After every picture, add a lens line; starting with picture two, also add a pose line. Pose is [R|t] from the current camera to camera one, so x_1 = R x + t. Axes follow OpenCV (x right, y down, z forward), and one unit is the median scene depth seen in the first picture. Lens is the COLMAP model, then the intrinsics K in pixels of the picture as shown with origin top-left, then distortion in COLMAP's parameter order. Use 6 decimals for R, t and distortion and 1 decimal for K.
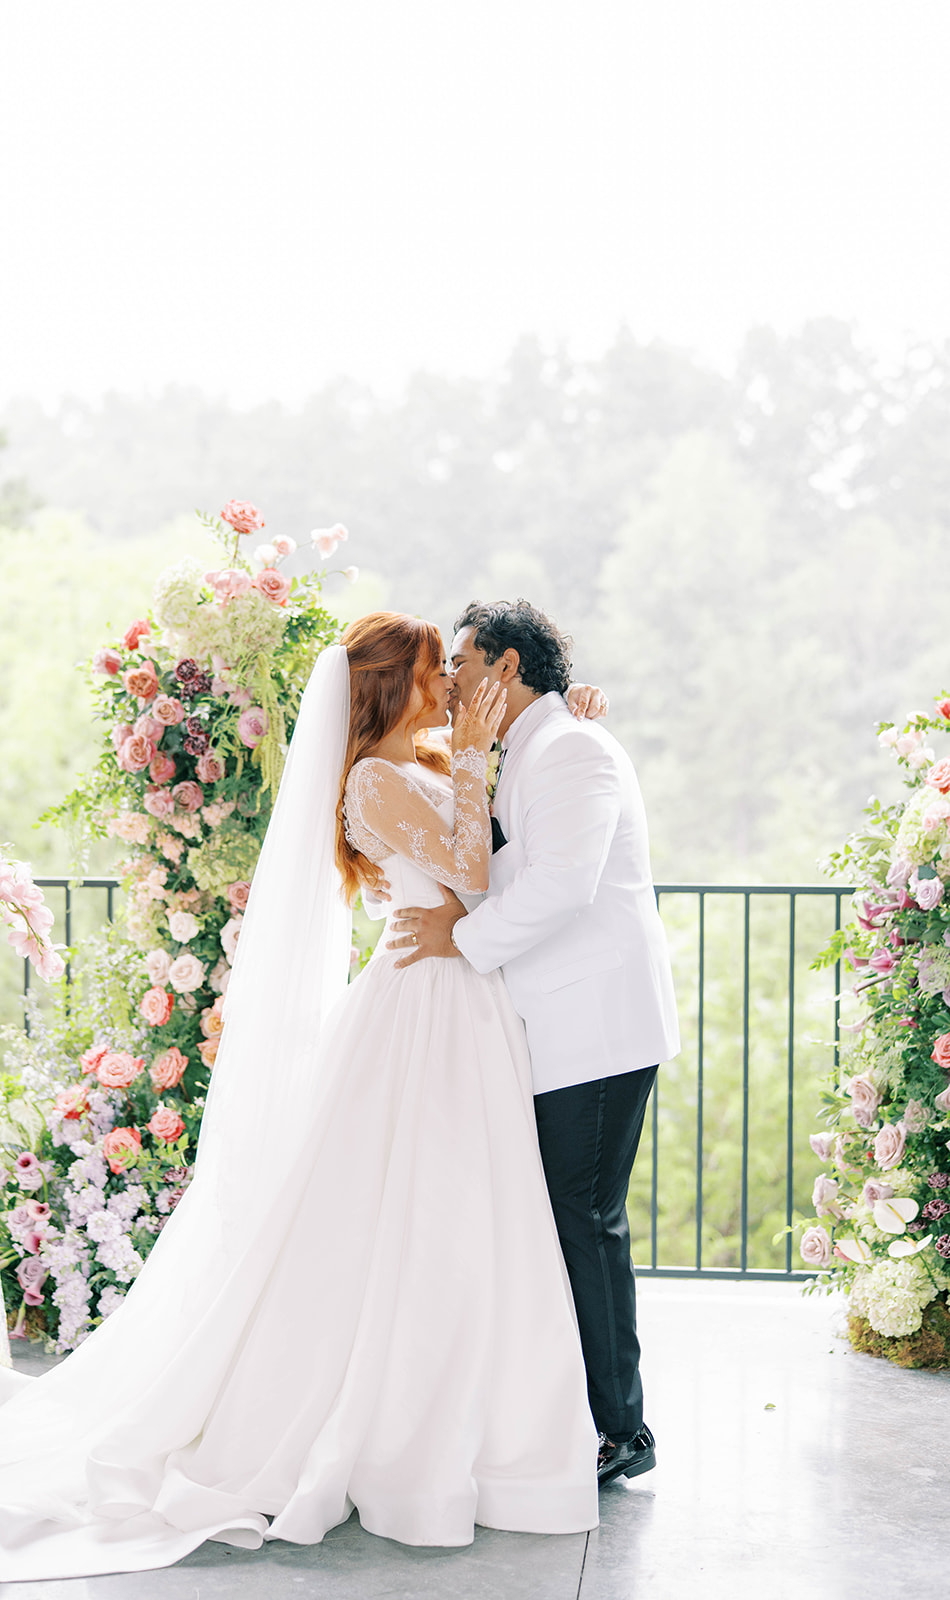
lens RADIAL K [[2459.1, 0, 388.9], [0, 2459.1, 870.7], [0, 0, 1]] dist [0.024006, 0.000000]
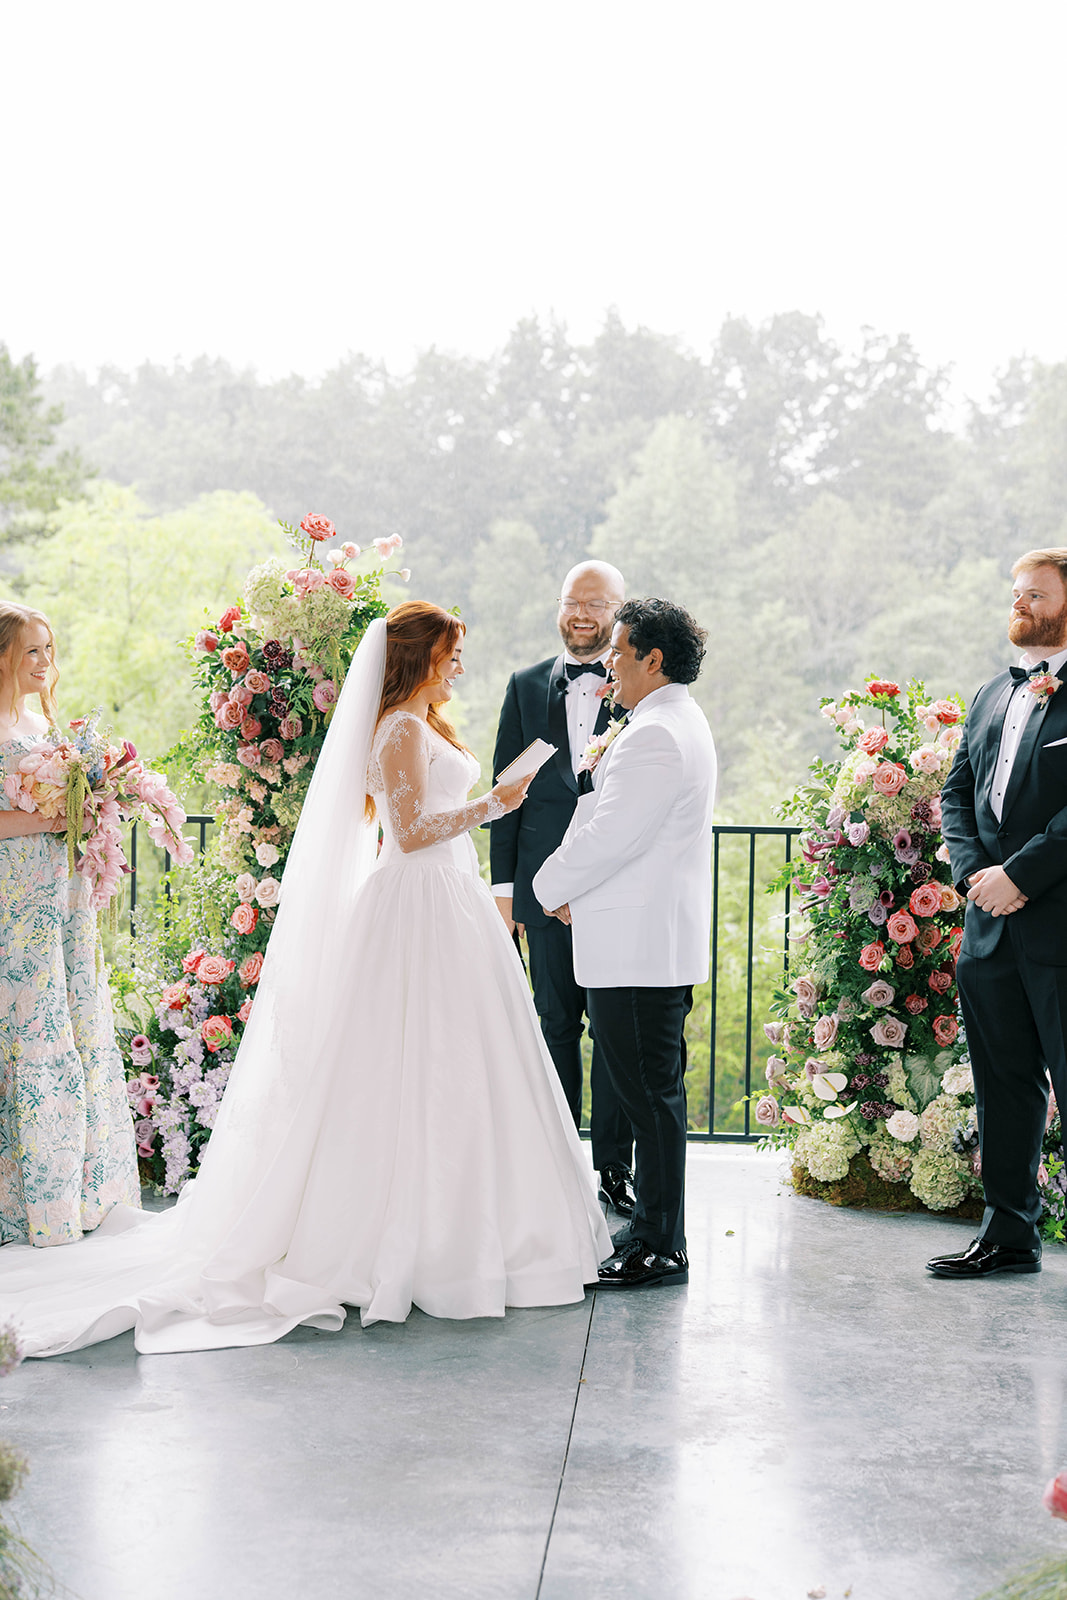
lens RADIAL K [[2245.7, 0, 532.0], [0, 2245.7, 806.6], [0, 0, 1]] dist [0.020576, 0.000000]
pose [[0.998080, 0.009856, 0.061147, -0.019320], [-0.009869, 0.999951, -0.000094, -0.002936], [-0.061145, -0.000509, 0.998129, -0.142808]]
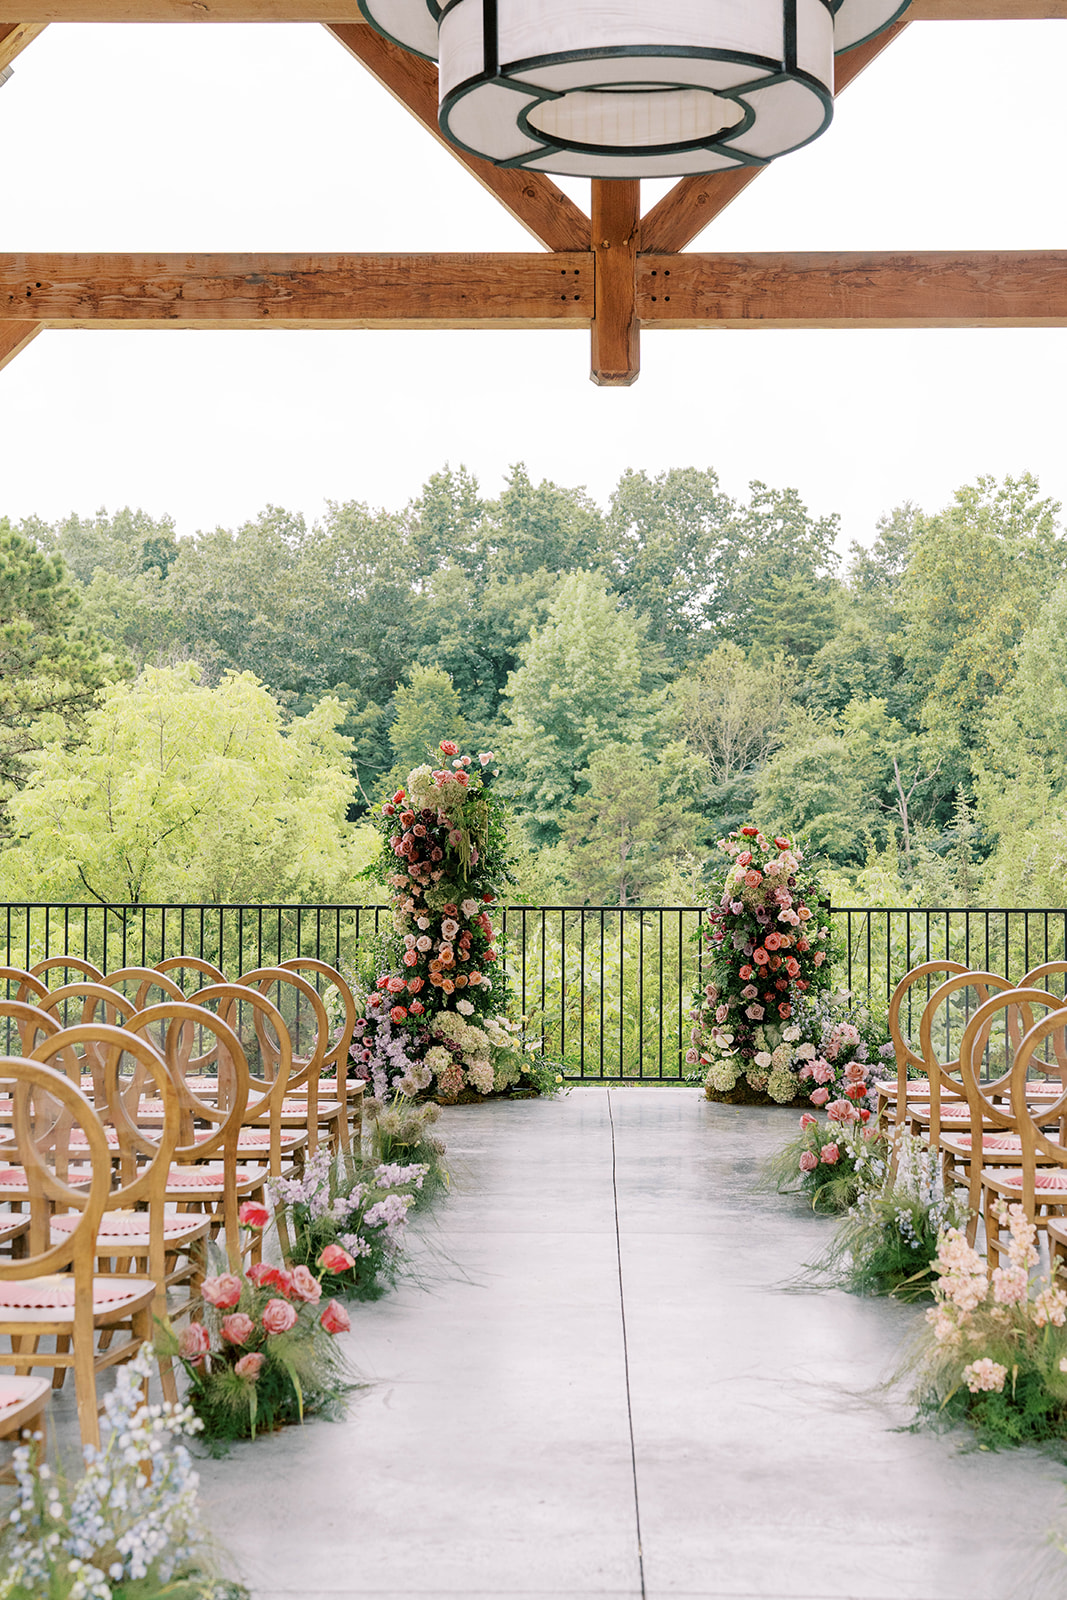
lens RADIAL K [[2245.7, 0, 537.0], [0, 2245.7, 792.7], [0, 0, 1]] dist [0.020576, 0.000000]
pose [[0.994309, 0.005152, 0.106411, -0.201839], [0.001993, 0.997756, -0.066930, 0.041516], [-0.106517, 0.066761, 0.992067, -1.120812]]
